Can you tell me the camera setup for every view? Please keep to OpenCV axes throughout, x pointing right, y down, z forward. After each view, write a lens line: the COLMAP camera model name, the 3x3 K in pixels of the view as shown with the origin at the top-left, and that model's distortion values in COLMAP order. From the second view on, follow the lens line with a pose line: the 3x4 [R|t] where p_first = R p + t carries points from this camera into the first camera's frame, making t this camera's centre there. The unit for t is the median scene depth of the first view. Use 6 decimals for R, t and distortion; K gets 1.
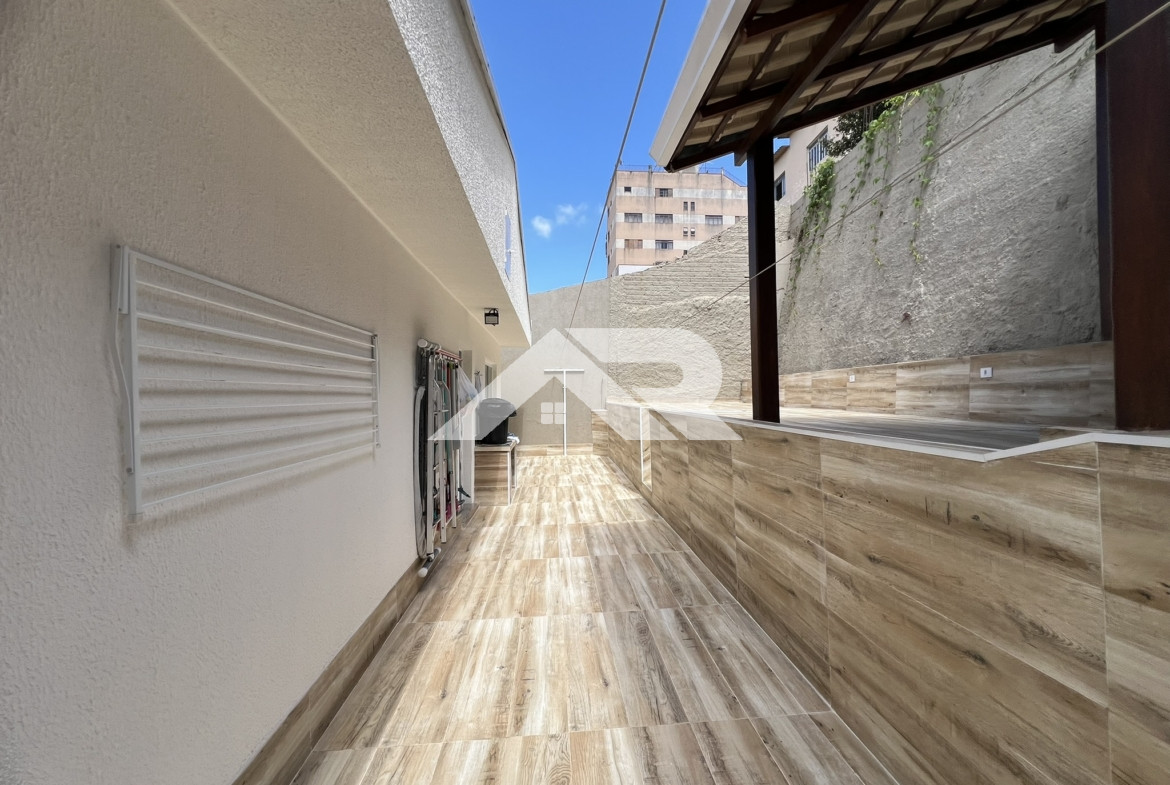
lens RADIAL K [[469.1, 0, 585.9], [0, 469.1, 390.8], [0, 0, 1]] dist [0.003313, 0.000311]
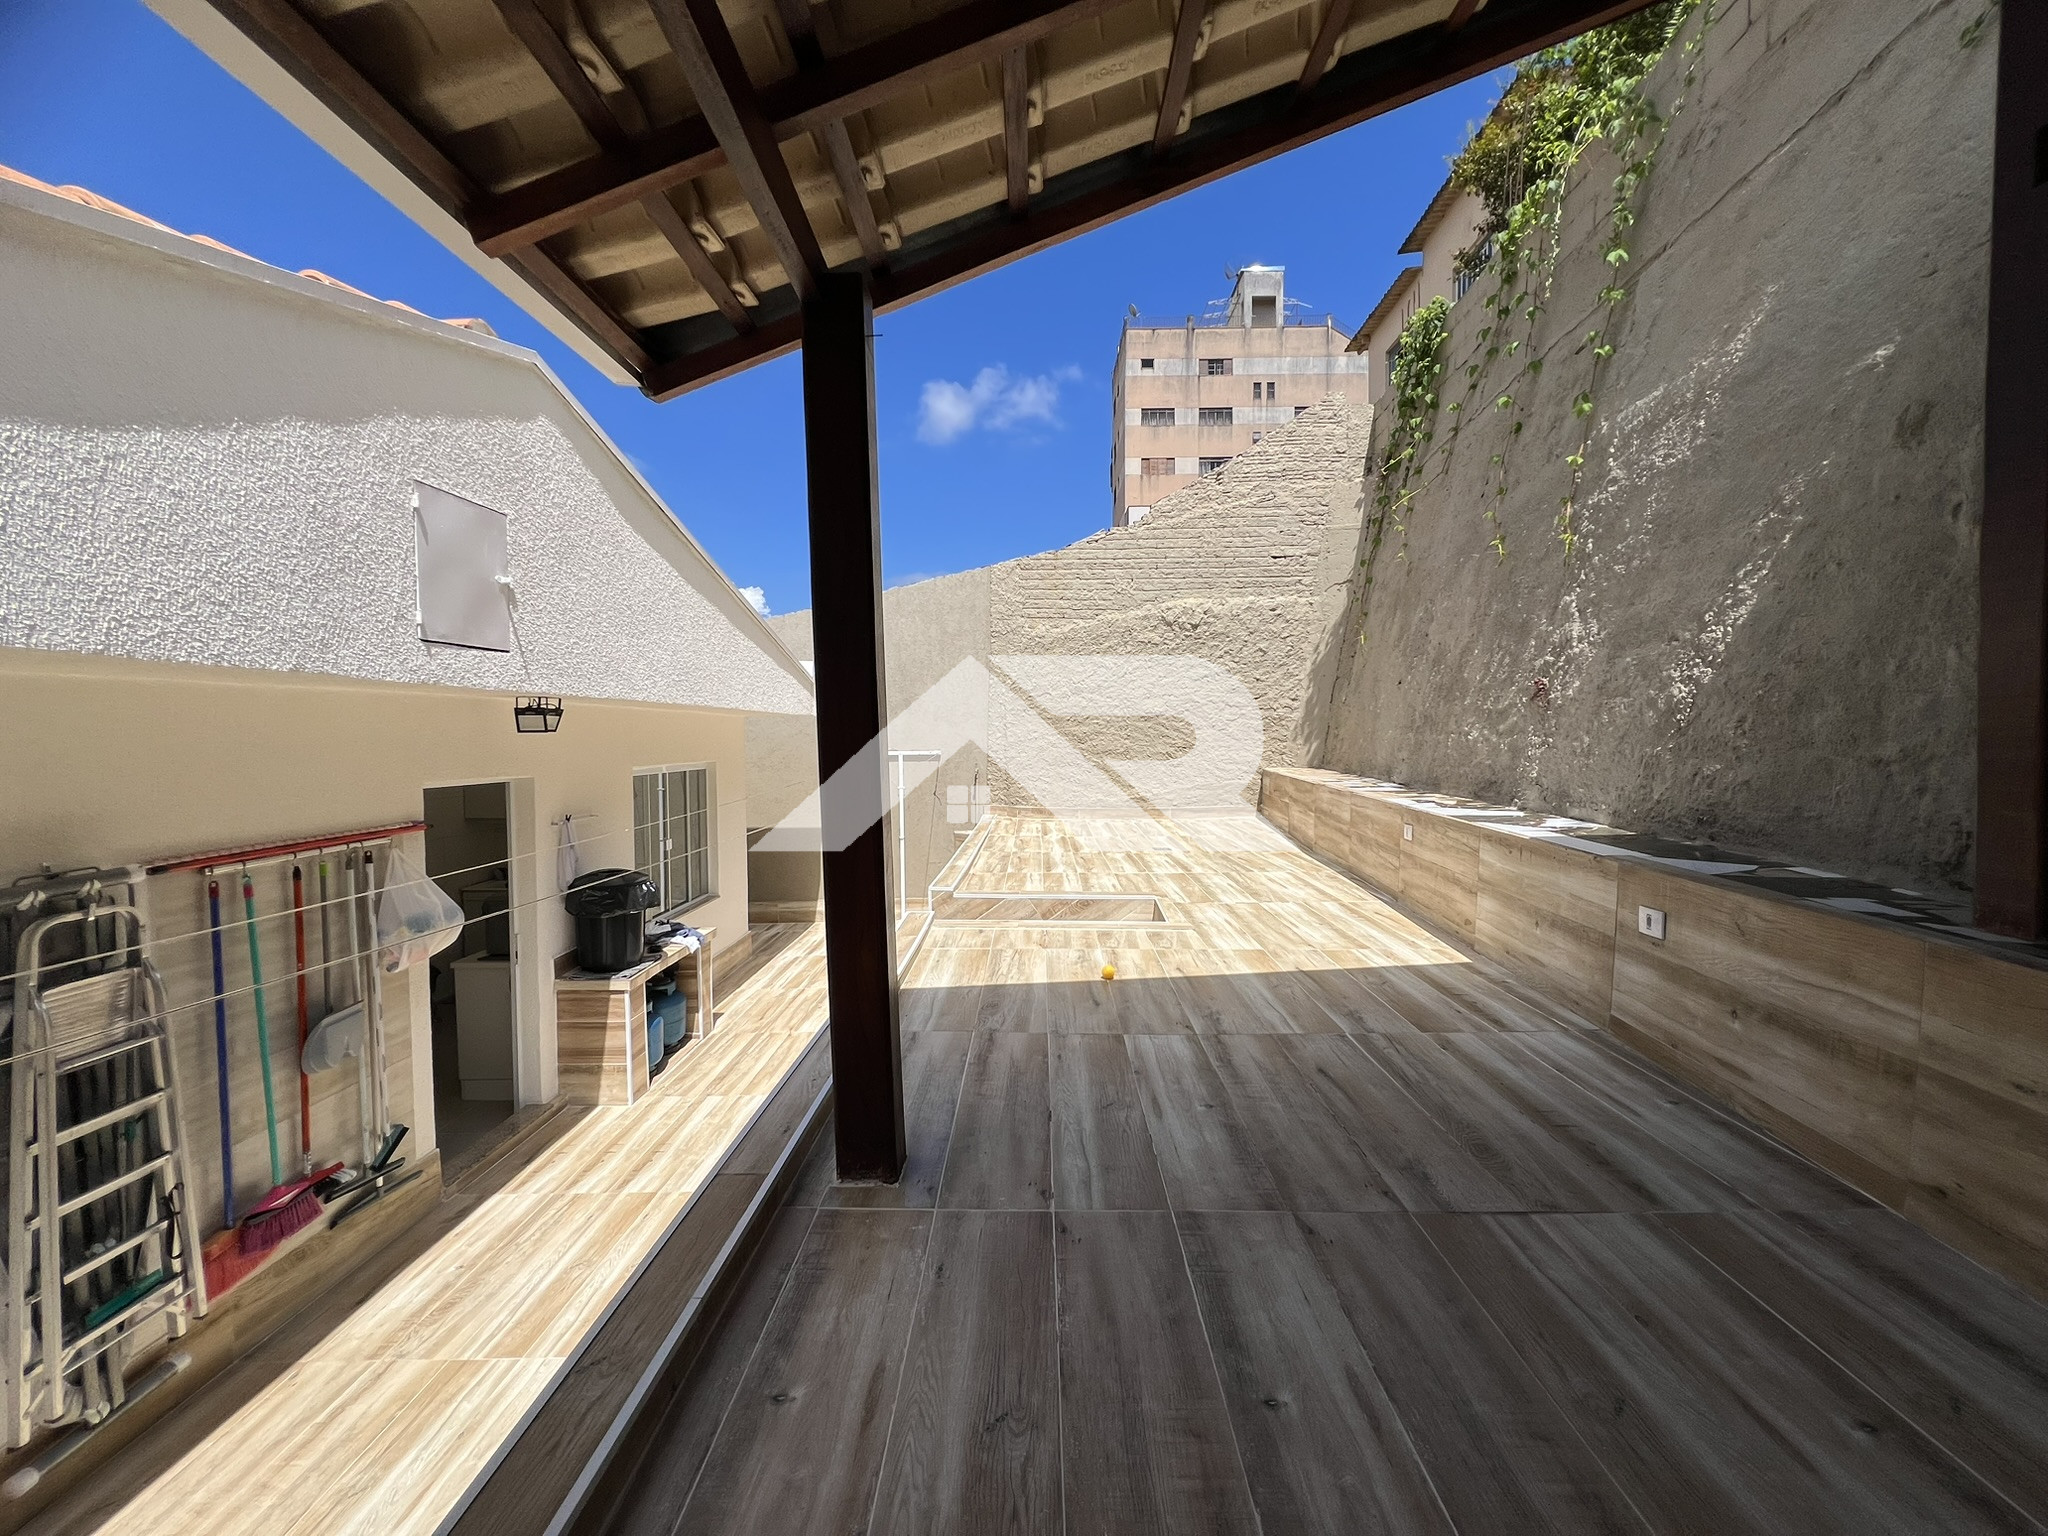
lens RADIAL K [[821.0, 0, 1024.7], [0, 821.0, 767.0], [0, 0, 1]] dist [0.000387, 0.000148]
pose [[0.995732, -0.000143, -0.092287, 0.276951], [0.004779, 0.998737, 0.050017, -0.119955], [0.092163, -0.050245, 0.994475, 0.218935]]
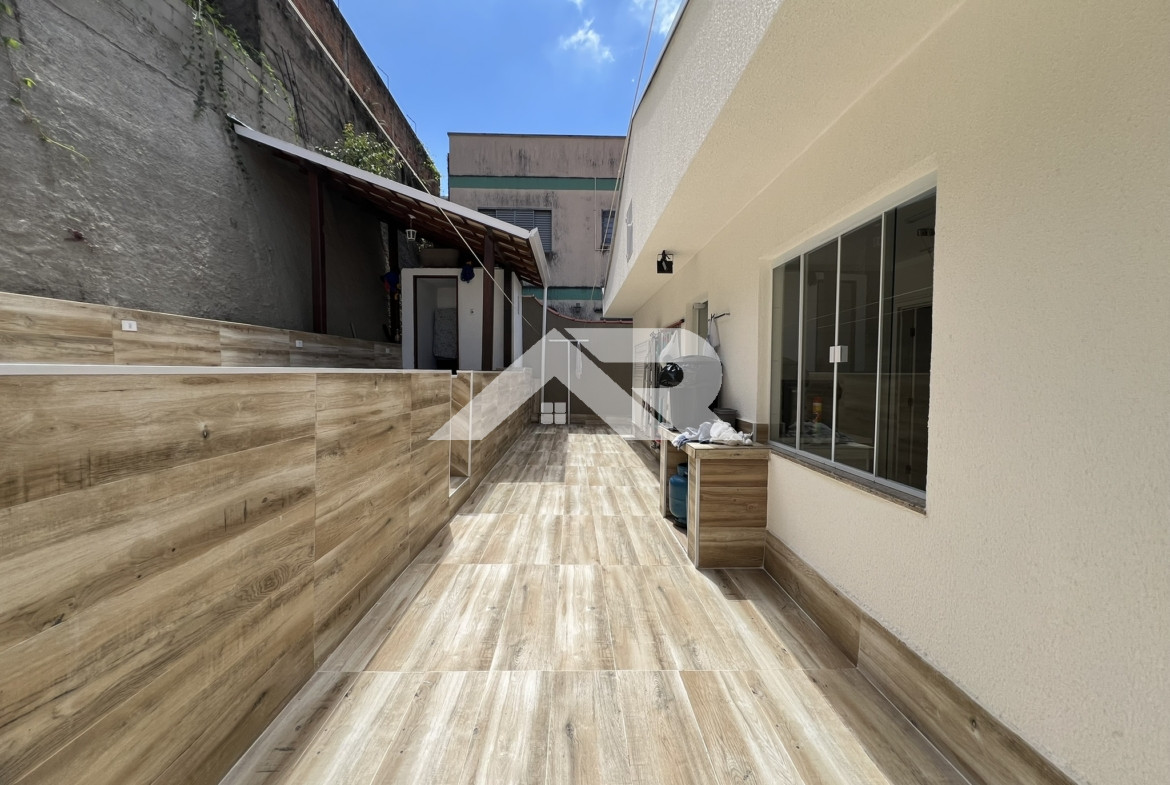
lens RADIAL K [[469.1, 0, 585.7], [0, 469.1, 392.5], [0, 0, 1]] dist [0.003313, 0.000311]
pose [[-0.998883, -0.001813, 0.047208, -0.078330], [-0.000206, 0.999421, 0.034012, 0.040864], [-0.047242, 0.033965, -0.998306, 1.550420]]
